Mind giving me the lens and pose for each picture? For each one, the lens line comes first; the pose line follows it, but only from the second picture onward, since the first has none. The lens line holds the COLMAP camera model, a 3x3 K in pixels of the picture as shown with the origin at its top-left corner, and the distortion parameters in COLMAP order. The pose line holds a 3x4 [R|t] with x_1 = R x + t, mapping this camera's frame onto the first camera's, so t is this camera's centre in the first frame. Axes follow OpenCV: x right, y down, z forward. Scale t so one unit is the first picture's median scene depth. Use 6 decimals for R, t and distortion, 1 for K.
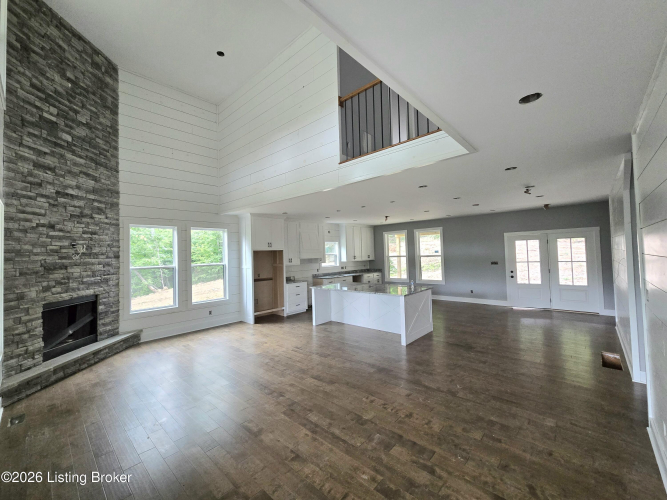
lens RADIAL K [[273.5, 0, 338.2], [0, 273.5, 247.2], [0, 0, 1]] dist [-0.000271, 0.000879]
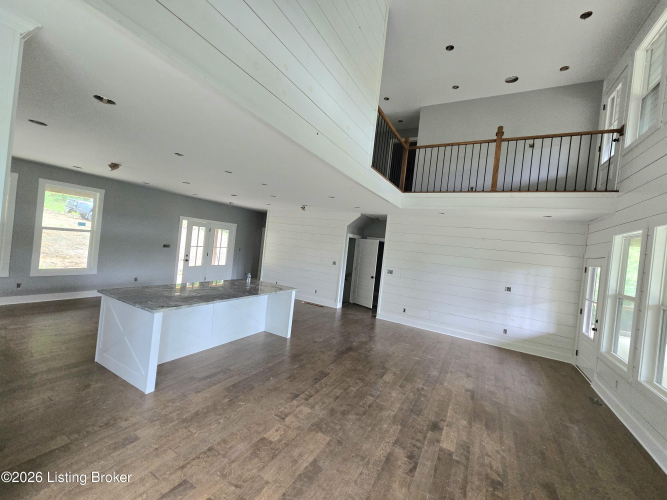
lens RADIAL K [[273.5, 0, 338.2], [0, 273.5, 247.2], [0, 0, 1]] dist [-0.000271, 0.000879]
pose [[-0.243289, -0.002443, 0.969951, -0.526857], [-0.121301, 0.992223, -0.027926, 0.018987], [-0.962339, -0.124450, -0.241693, 0.733468]]
